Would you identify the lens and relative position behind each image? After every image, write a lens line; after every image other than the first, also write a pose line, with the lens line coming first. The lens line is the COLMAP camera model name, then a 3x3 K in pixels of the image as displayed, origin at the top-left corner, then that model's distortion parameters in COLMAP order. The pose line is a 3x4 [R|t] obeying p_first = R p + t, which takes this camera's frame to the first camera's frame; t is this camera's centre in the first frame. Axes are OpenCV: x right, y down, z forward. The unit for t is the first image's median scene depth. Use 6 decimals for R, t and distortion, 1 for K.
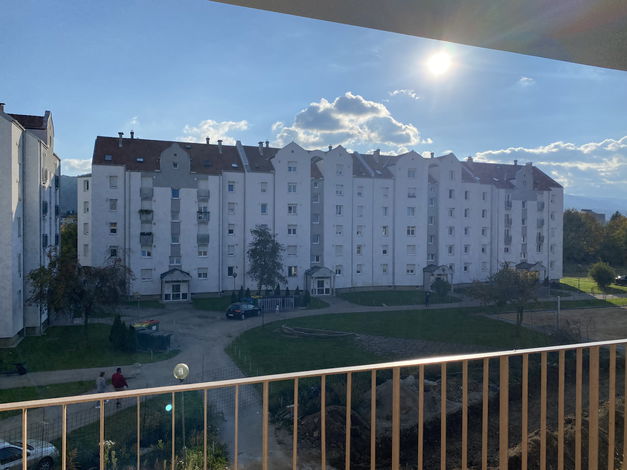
lens RADIAL K [[477.3, 0, 315.8], [0, 477.3, 235.4], [0, 0, 1]] dist [-0.002372, -0.005285]
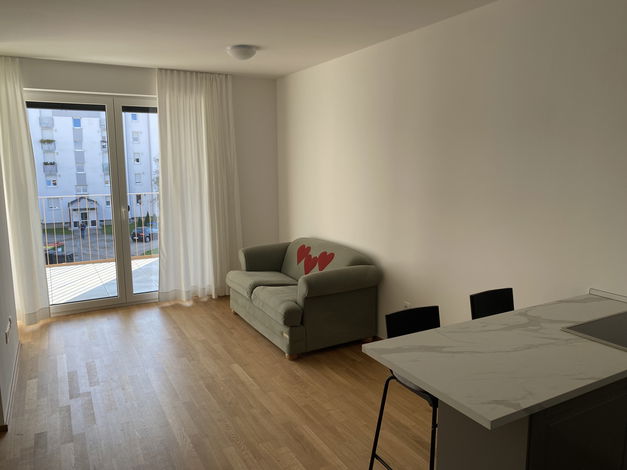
lens RADIAL K [[477.3, 0, 311.6], [0, 477.3, 237.2], [0, 0, 1]] dist [-0.002372, -0.005285]
pose [[0.987701, -0.023869, 0.154523, 0.037291], [-0.001155, 0.987138, 0.159866, -0.011164], [-0.156352, -0.158078, 0.974969, -0.107874]]
